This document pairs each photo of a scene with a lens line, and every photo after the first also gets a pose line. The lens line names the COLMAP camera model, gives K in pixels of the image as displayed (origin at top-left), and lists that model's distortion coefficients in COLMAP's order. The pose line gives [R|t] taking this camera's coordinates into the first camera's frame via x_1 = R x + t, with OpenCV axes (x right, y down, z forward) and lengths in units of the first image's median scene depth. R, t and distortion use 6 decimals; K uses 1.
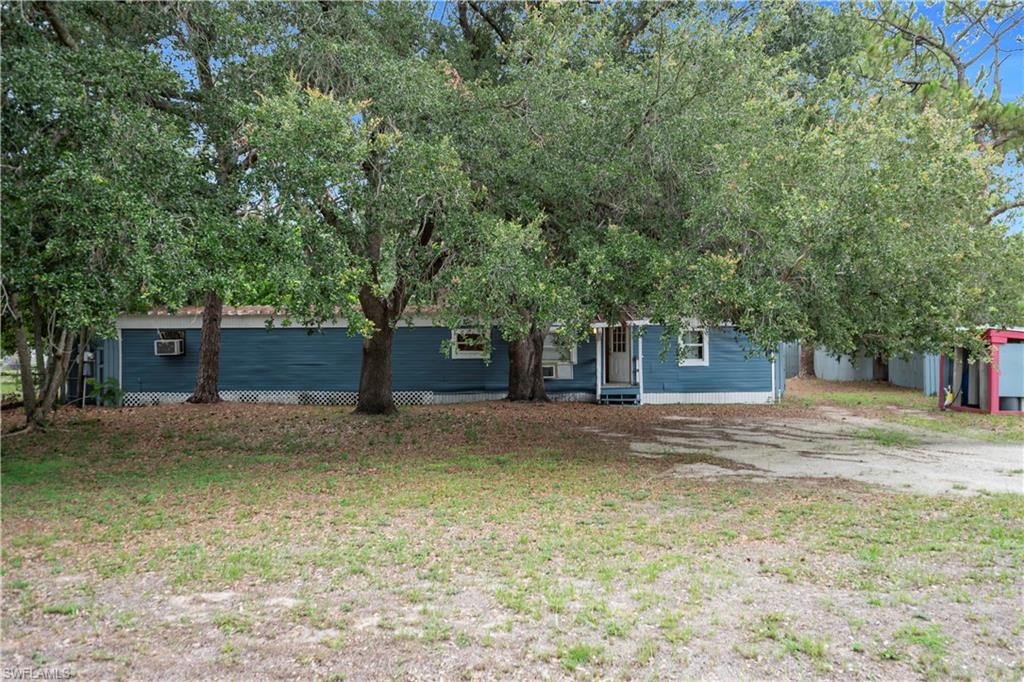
lens RADIAL K [[869.4, 0, 517.4], [0, 869.4, 357.5], [0, 0, 1]] dist [0.058977, 0.006639]
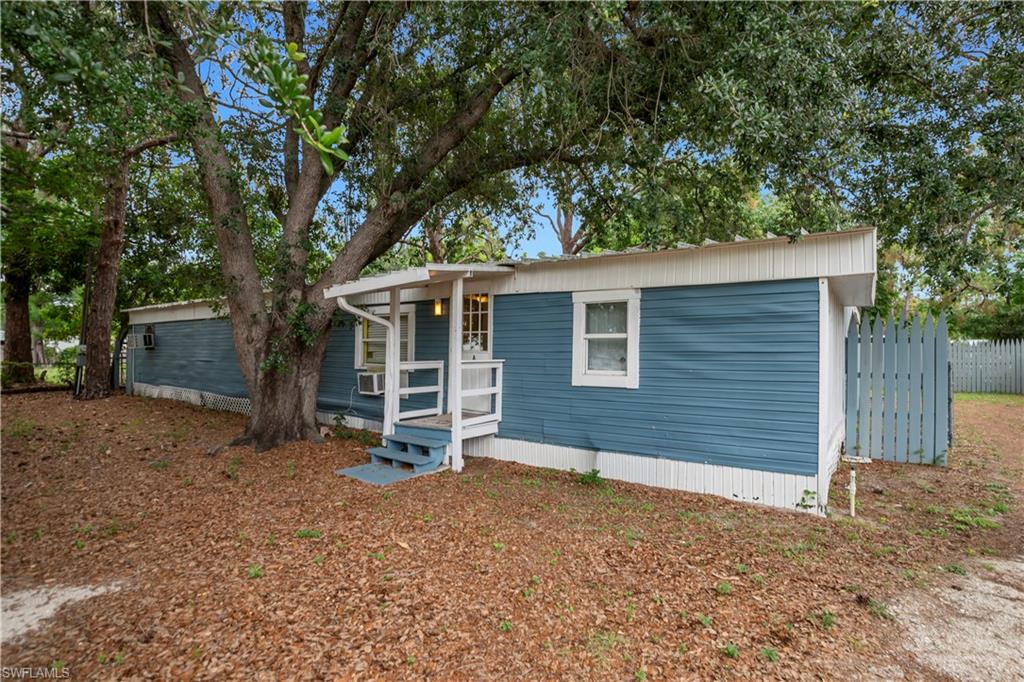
lens RADIAL K [[503.2, 0, 508.5], [0, 503.2, 355.2], [0, 0, 1]] dist [-0.039099, 0.009416]
pose [[0.824143, 0.016814, -0.566131, 0.318399], [-0.015654, 0.999854, 0.006907, -0.006398], [0.566165, 0.003170, 0.824286, 0.826678]]
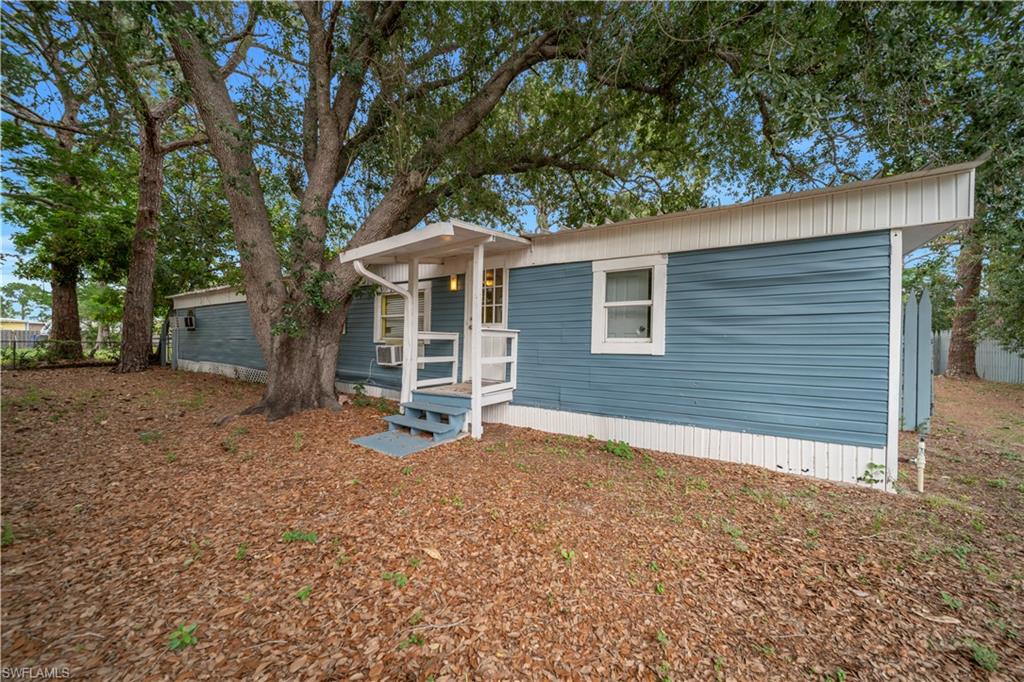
lens RADIAL K [[356.3, 0, 509.8], [0, 356.3, 350.2], [0, 0, 1]] dist [0.005932, -0.001164]
pose [[0.856408, 0.029408, -0.515462, 0.257390], [-0.024866, 0.999567, 0.015714, 0.007195], [0.515701, -0.000640, 0.856768, 0.878174]]
